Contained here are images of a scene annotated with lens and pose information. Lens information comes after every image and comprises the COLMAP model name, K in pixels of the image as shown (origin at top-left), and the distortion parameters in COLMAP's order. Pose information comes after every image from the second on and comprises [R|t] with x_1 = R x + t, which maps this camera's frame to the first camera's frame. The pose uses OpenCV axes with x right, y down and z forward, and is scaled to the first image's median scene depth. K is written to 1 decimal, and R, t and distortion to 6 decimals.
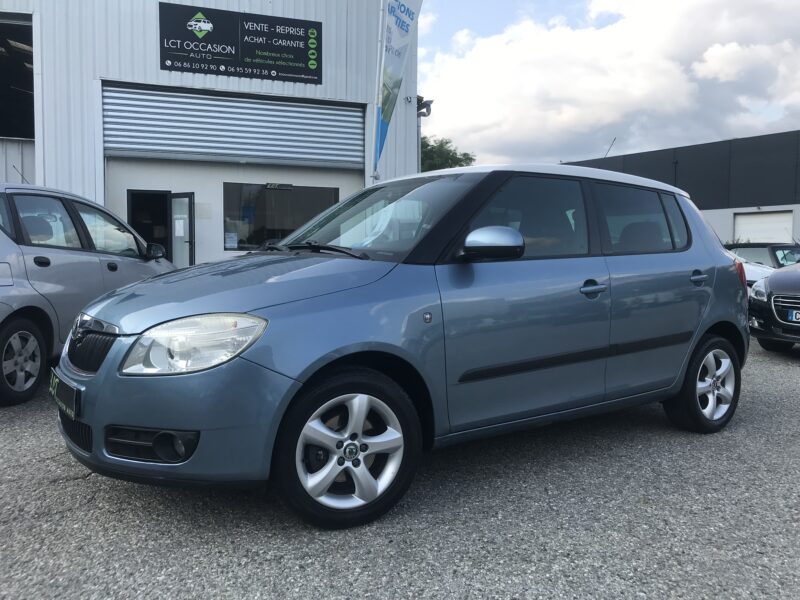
lens RADIAL K [[655.5, 0, 395.6], [0, 655.5, 291.0], [0, 0, 1]] dist [0.016725, 0.005523]
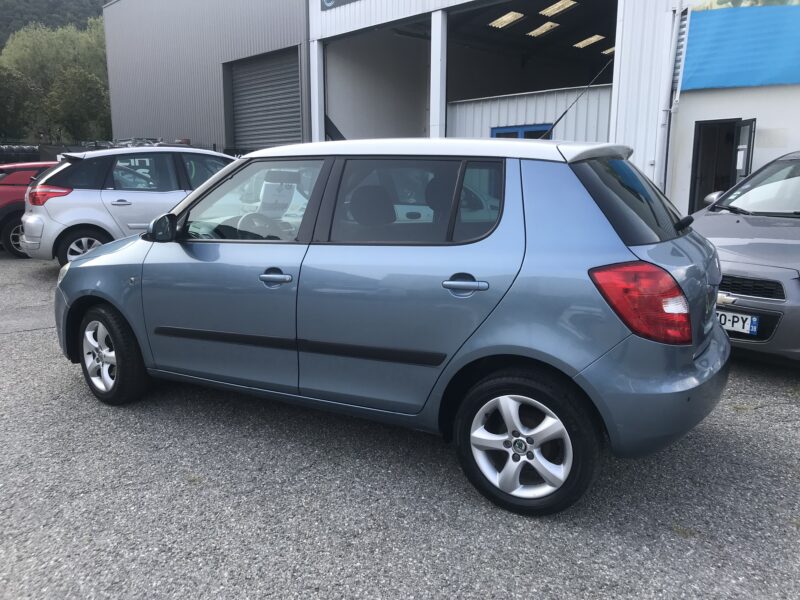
lens RADIAL K [[656.5, 0, 394.6], [0, 656.5, 289.7], [0, 0, 1]] dist [0.008023, 0.021751]
pose [[0.414118, 0.148640, -0.898005, 0.324373], [-0.038624, 0.988557, 0.145817, -0.034801], [0.909403, -0.025701, 0.415120, 0.196195]]
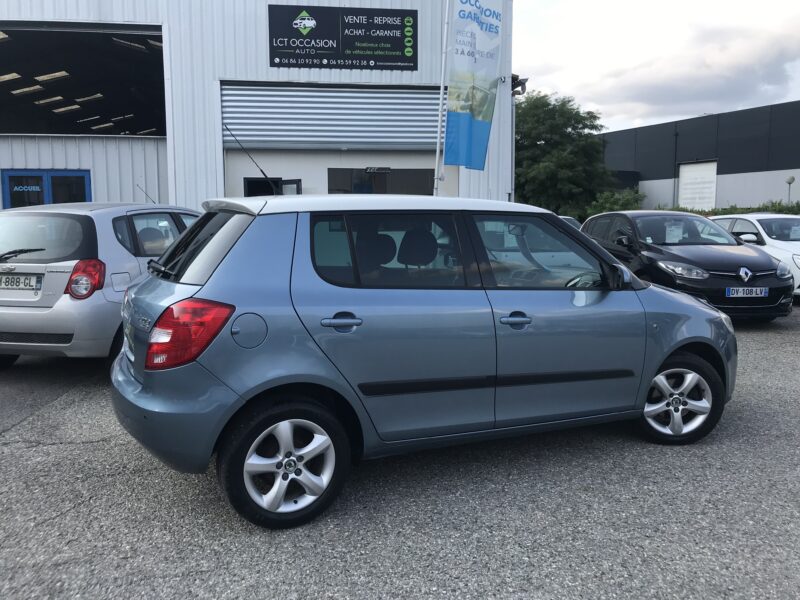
lens RADIAL K [[655.5, 0, 395.6], [0, 655.5, 291.0], [0, 0, 1]] dist [0.016725, 0.005523]
pose [[0.981876, 0.008243, -0.189345, 0.059269], [0.003086, 0.998226, 0.059458, -0.028423], [0.189499, -0.058964, 0.980109, -0.057137]]
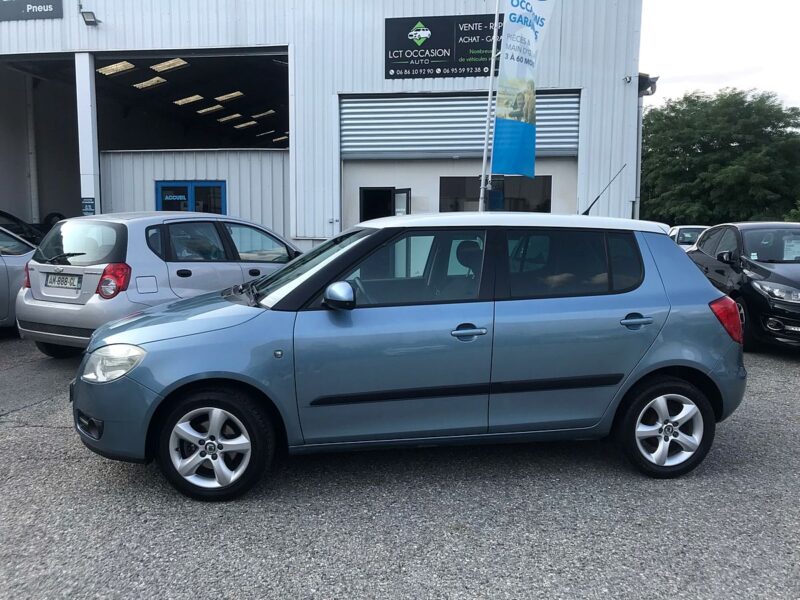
lens RADIAL K [[655.5, 0, 395.6], [0, 655.5, 291.0], [0, 0, 1]] dist [0.016725, 0.005523]
pose [[0.894388, 0.041703, -0.445344, 0.175922], [-0.020758, 0.998441, 0.051809, -0.033091], [0.446810, -0.037093, 0.893859, -0.010763]]
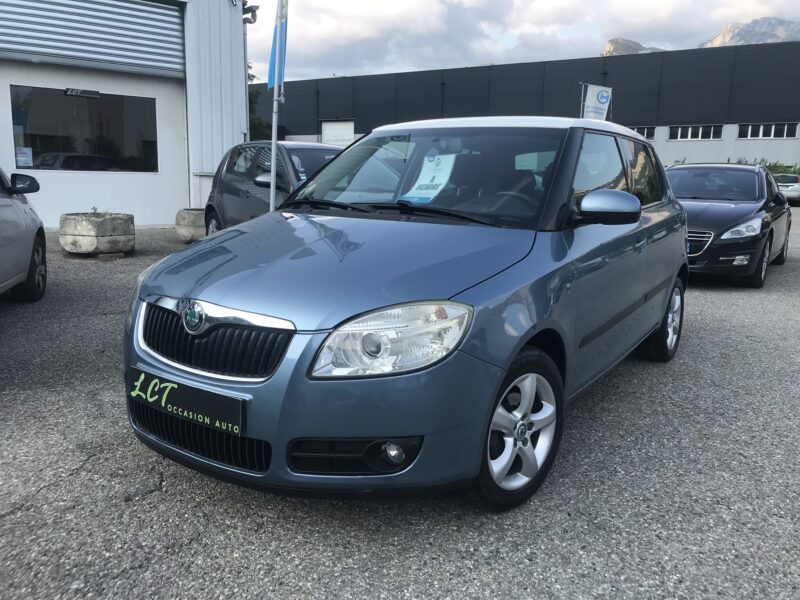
lens RADIAL K [[655.5, 0, 395.6], [0, 655.5, 291.0], [0, 0, 1]] dist [0.016725, 0.005523]
pose [[0.938453, -0.046928, 0.342204, -0.112149], [0.002142, 0.991499, 0.130094, -0.017412], [-0.345400, -0.121354, 0.930576, 0.037240]]
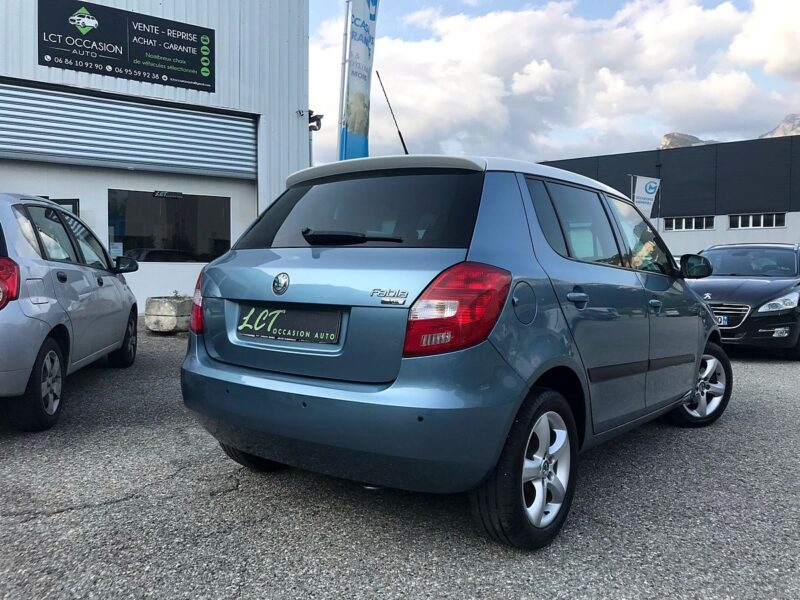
lens RADIAL K [[656.5, 0, 394.6], [0, 656.5, 289.7], [0, 0, 1]] dist [0.008023, 0.021751]
pose [[0.965780, -0.009167, 0.259201, -0.119950], [0.013344, 0.999808, -0.014361, -0.002351], [-0.259020, 0.017329, 0.965717, -0.014598]]
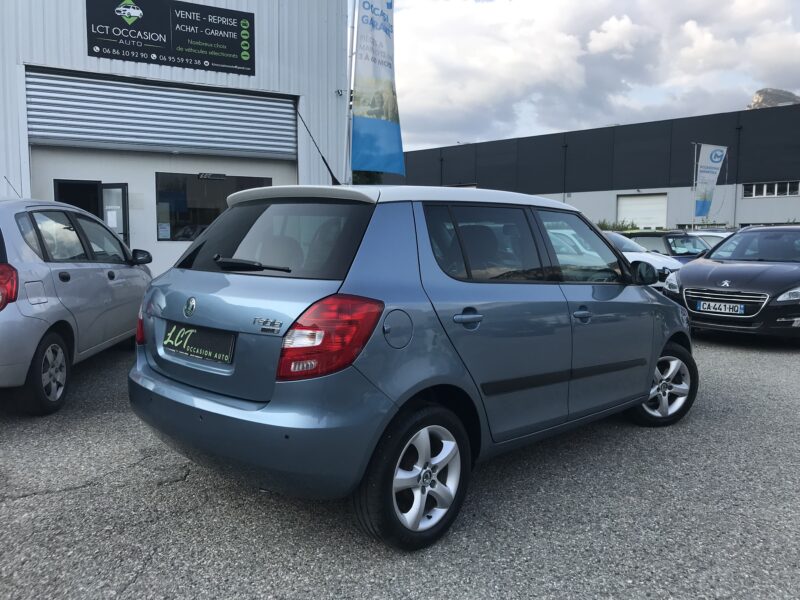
lens RADIAL K [[656.5, 0, 394.6], [0, 656.5, 289.7], [0, 0, 1]] dist [0.008023, 0.021751]
pose [[0.987748, -0.015587, 0.155277, -0.067714], [0.010342, 0.999350, 0.034527, -0.020420], [-0.155714, -0.032498, 0.987267, -0.044467]]
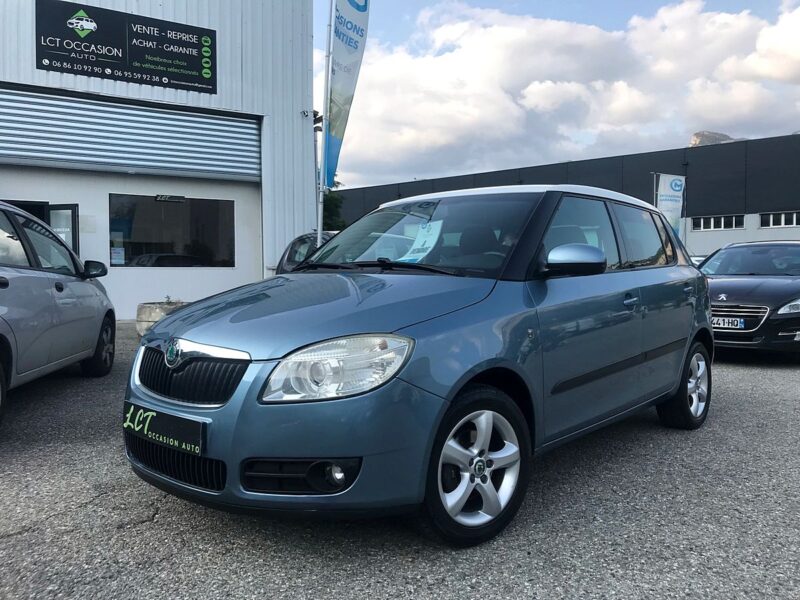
lens RADIAL K [[656.5, 0, 394.6], [0, 656.5, 289.7], [0, 0, 1]] dist [0.008023, 0.021751]
pose [[0.975117, -0.015989, 0.221115, -0.082128], [0.021039, 0.999568, -0.020503, -0.002090], [-0.220691, 0.024644, 0.975032, 0.007780]]
